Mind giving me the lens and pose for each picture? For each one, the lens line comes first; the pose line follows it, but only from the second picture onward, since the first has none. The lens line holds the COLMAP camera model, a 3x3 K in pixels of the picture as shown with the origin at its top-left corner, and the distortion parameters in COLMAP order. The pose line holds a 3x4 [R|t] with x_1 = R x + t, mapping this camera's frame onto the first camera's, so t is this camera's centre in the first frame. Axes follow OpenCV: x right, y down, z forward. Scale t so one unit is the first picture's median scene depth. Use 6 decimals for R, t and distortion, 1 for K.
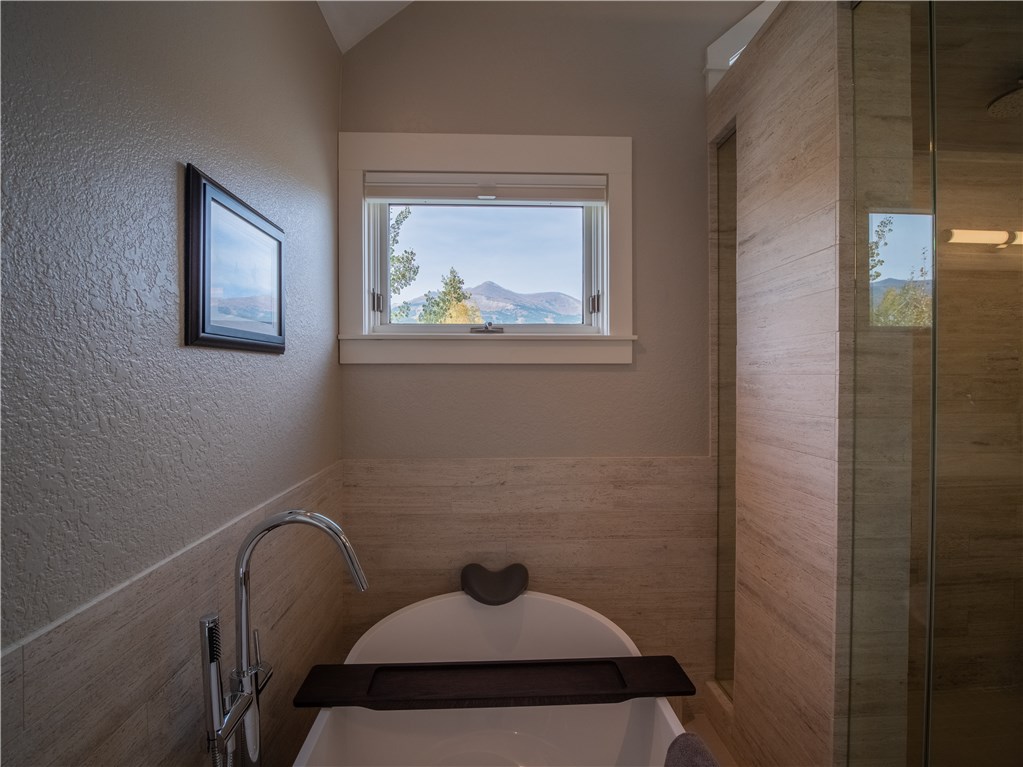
lens RADIAL K [[468.4, 0, 502.2], [0, 468.4, 374.3], [0, 0, 1]] dist [-0.013165, -0.003440]
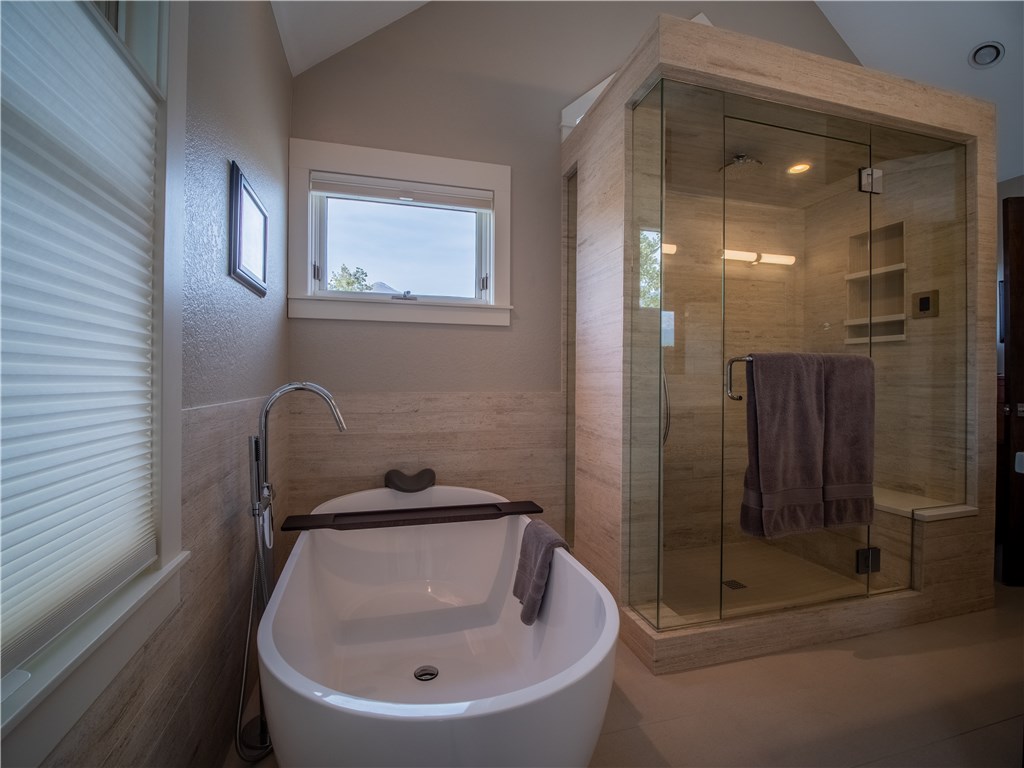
lens RADIAL K [[468.8, 0, 507.0], [0, 468.8, 377.1], [0, 0, 1]] dist [-0.013165, -0.003440]
pose [[0.970875, 0.006407, 0.239499, -0.070464], [-0.004733, 0.999960, -0.007562, 0.147518], [-0.239538, 0.006208, 0.970867, -0.384787]]
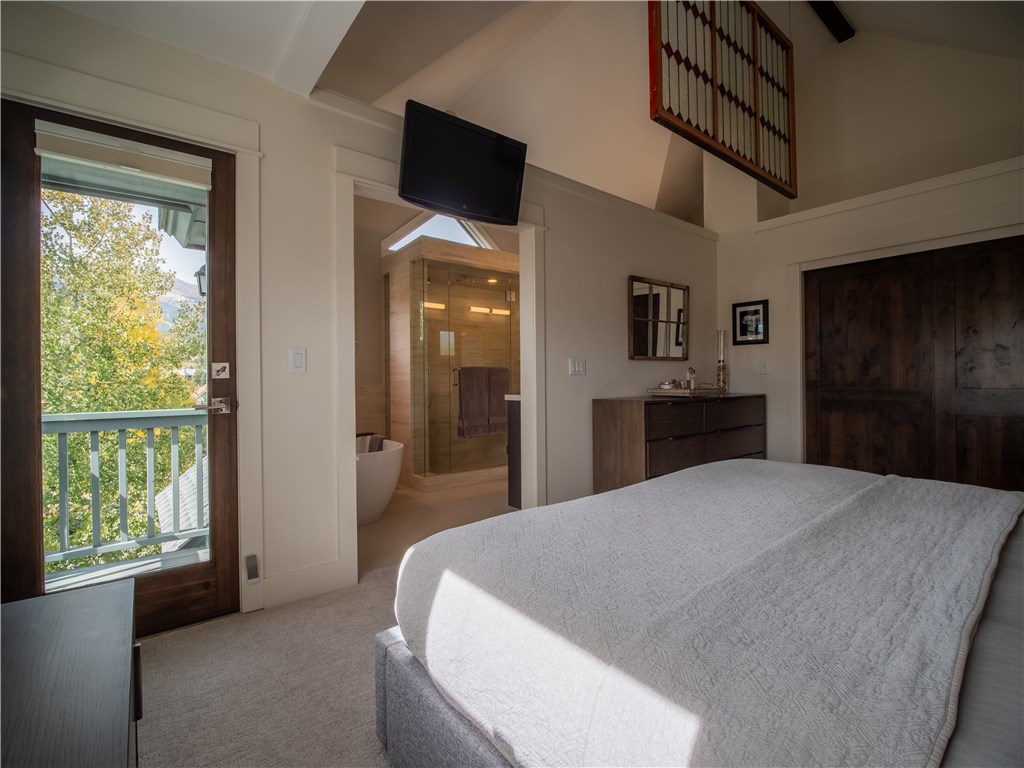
lens RADIAL K [[468.8, 0, 514.3], [0, 468.8, 377.3], [0, 0, 1]] dist [-0.013165, -0.003440]
pose [[0.802208, -0.009063, 0.596976, -0.649203], [0.012458, 0.999921, -0.001561, 0.151084], [-0.596914, 0.008689, 0.802258, -1.857228]]
